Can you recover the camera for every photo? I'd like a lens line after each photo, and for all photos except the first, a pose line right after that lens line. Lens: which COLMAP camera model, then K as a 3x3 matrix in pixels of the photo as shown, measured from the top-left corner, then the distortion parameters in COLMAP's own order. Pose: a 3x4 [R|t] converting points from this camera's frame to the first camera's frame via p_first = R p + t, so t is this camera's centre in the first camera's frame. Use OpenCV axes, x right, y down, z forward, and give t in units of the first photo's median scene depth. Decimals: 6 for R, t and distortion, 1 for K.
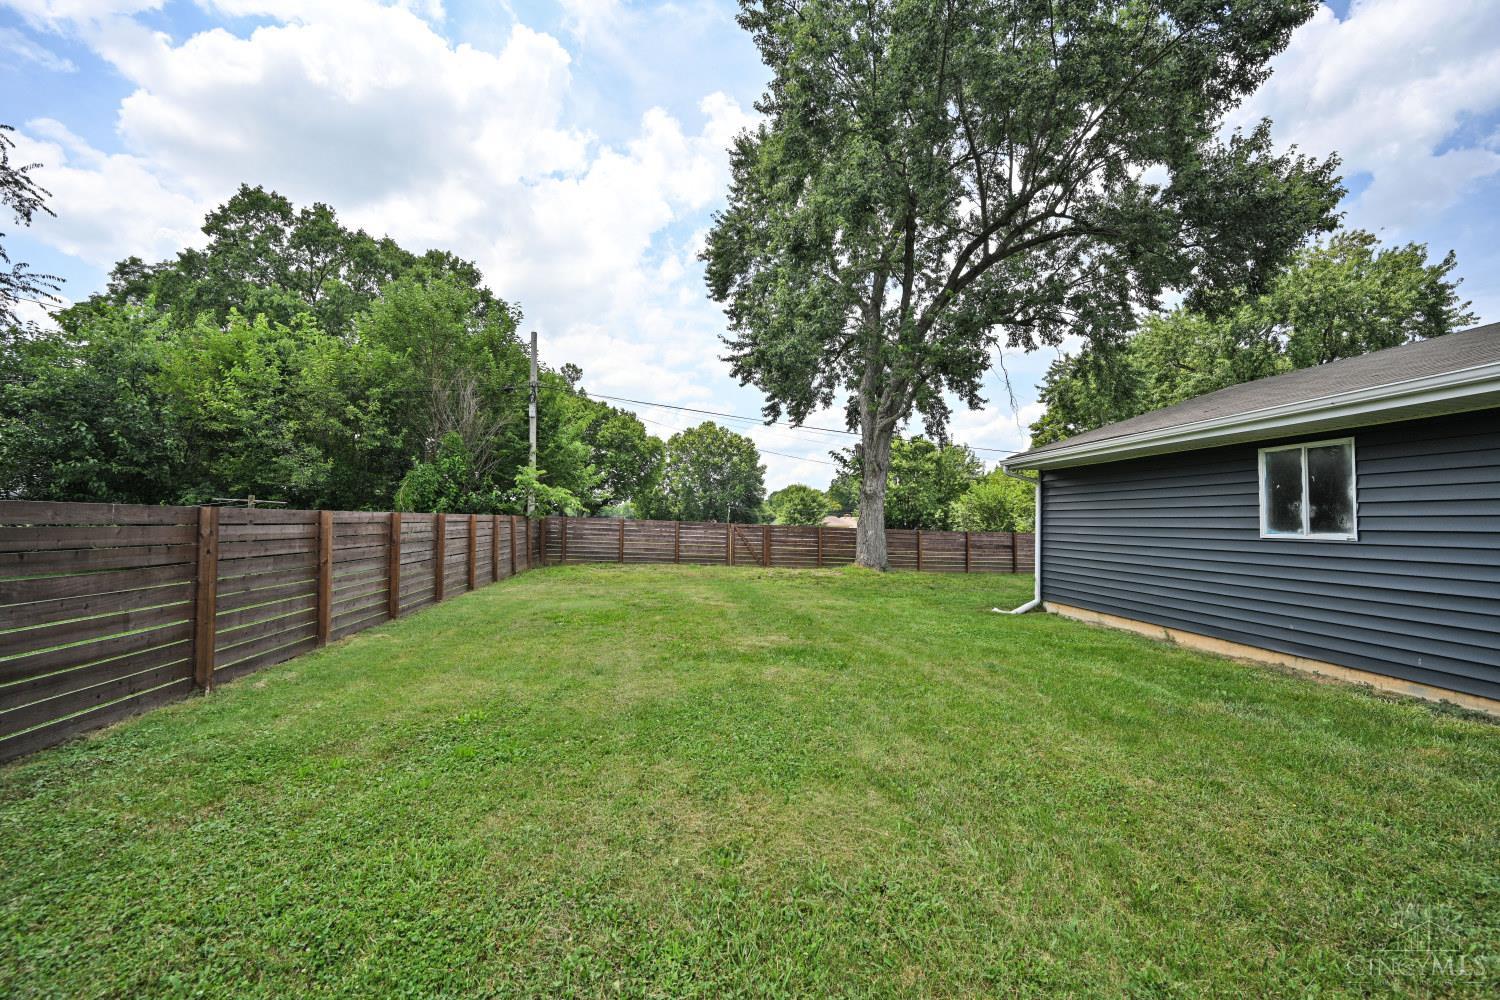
lens RADIAL K [[607.7, 0, 749.1], [0, 607.7, 501.7], [0, 0, 1]] dist [-0.001364, 0.000283]
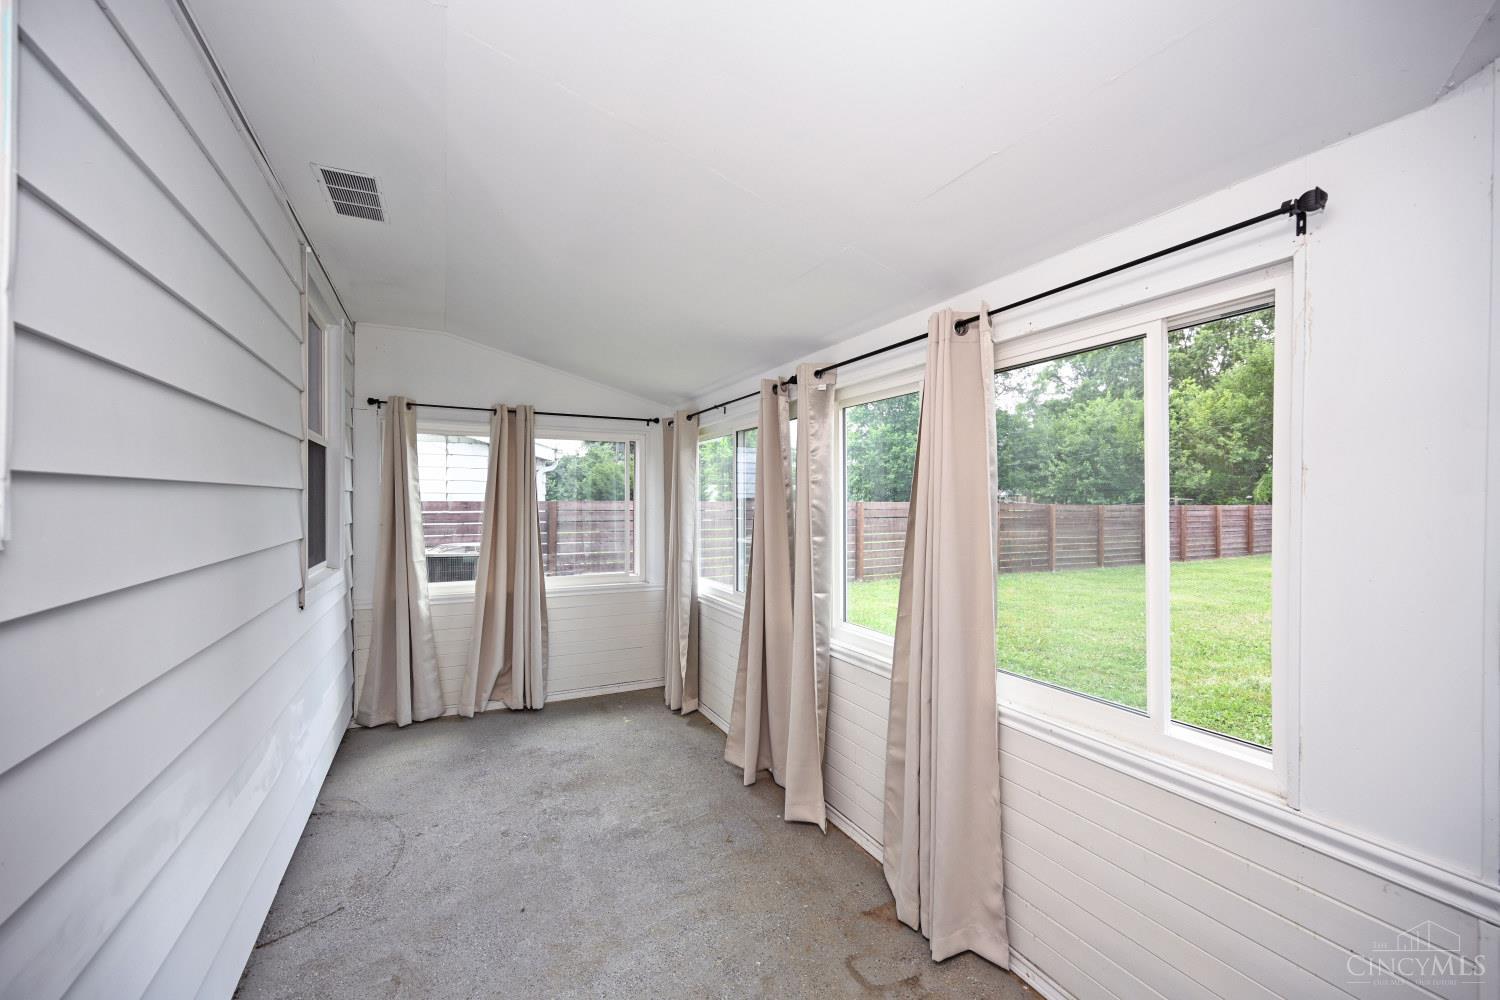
lens RADIAL K [[594.6, 0, 747.4], [0, 594.6, 500.3], [0, 0, 1]] dist [0.001109, -0.000950]
pose [[0.322108, -0.006230, -0.946682, 0.367228], [0.030501, 0.999528, 0.003800, -0.027381], [0.946211, -0.030099, 0.322146, -0.597482]]
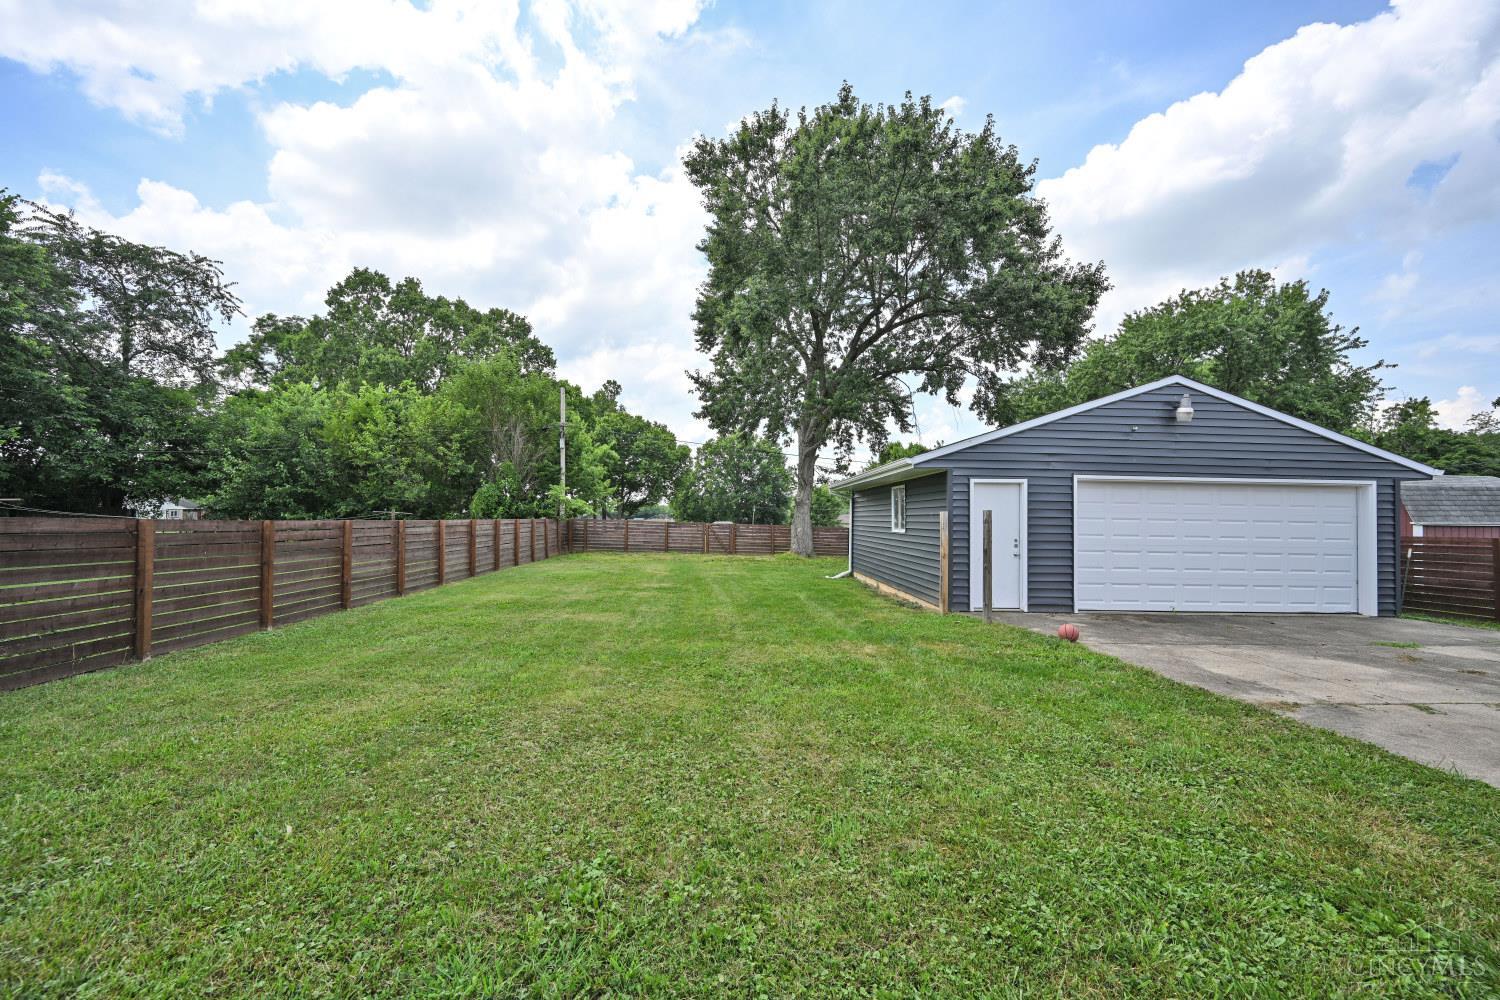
lens RADIAL K [[594.6, 0, 751.8], [0, 594.6, 503.6], [0, 0, 1]] dist [0.001109, -0.000950]
pose [[0.996959, -0.006753, -0.077633, 0.186588], [0.007357, 0.999945, 0.007489, -0.017658], [0.077578, -0.008037, 0.996954, -0.340209]]
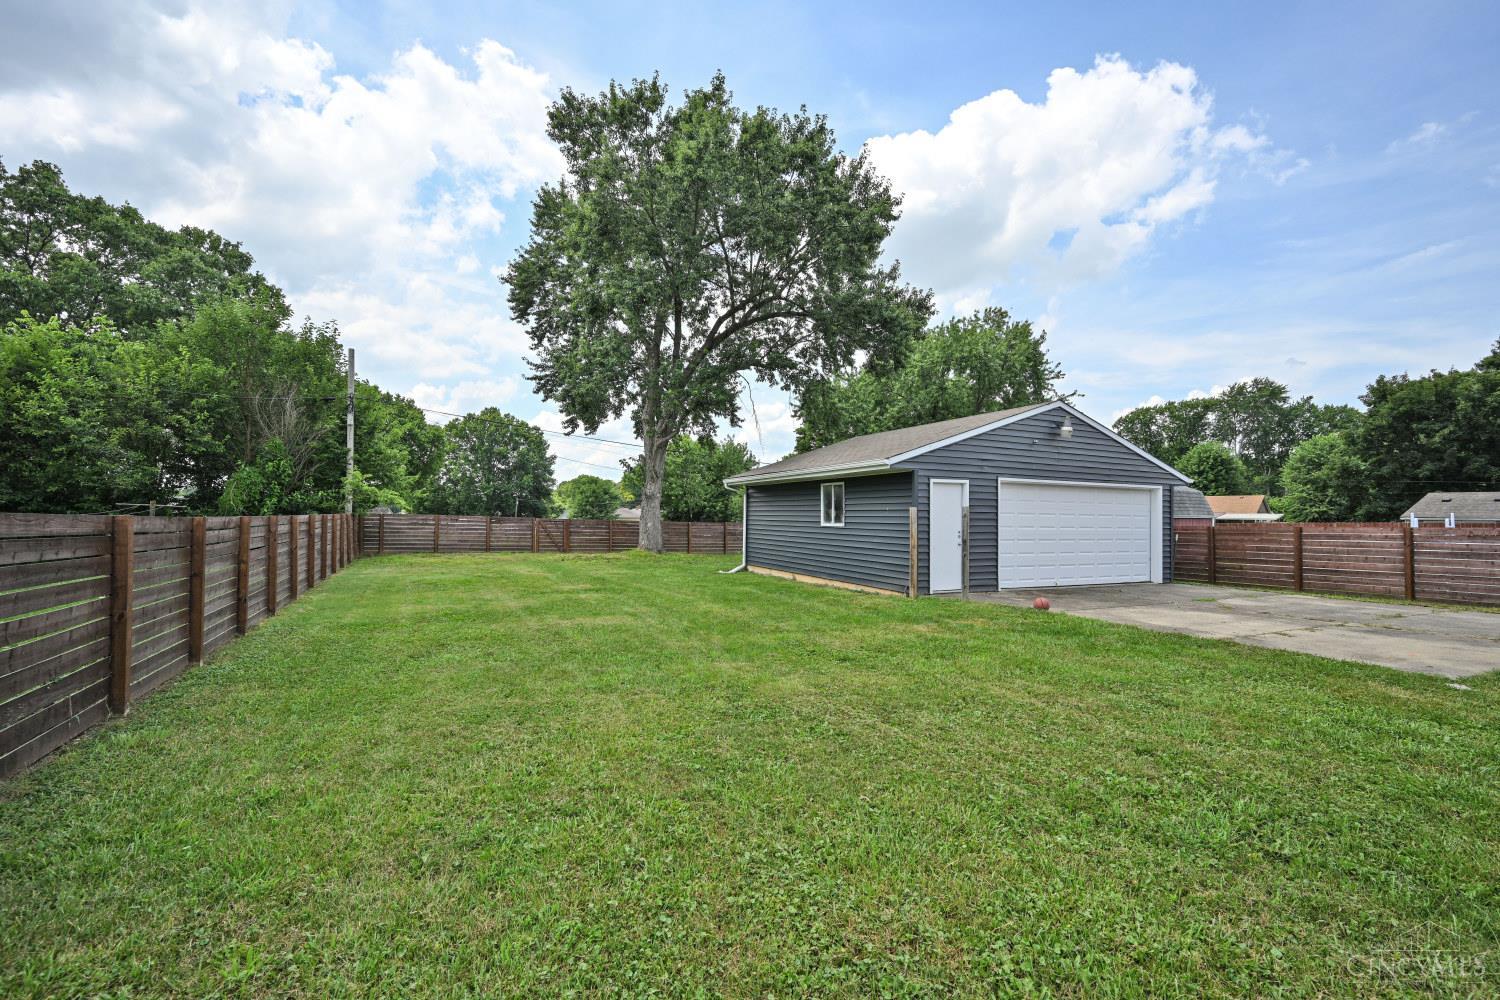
lens RADIAL K [[640.0, 0, 750.0], [0, 640.0, 498.1], [0, 0, 1]] dist [0.003641, -0.001985]
pose [[0.946738, 0.002024, 0.321999, -0.038648], [-0.005650, 0.999931, 0.010326, -0.020347], [-0.321955, -0.011595, 0.946684, -0.359061]]
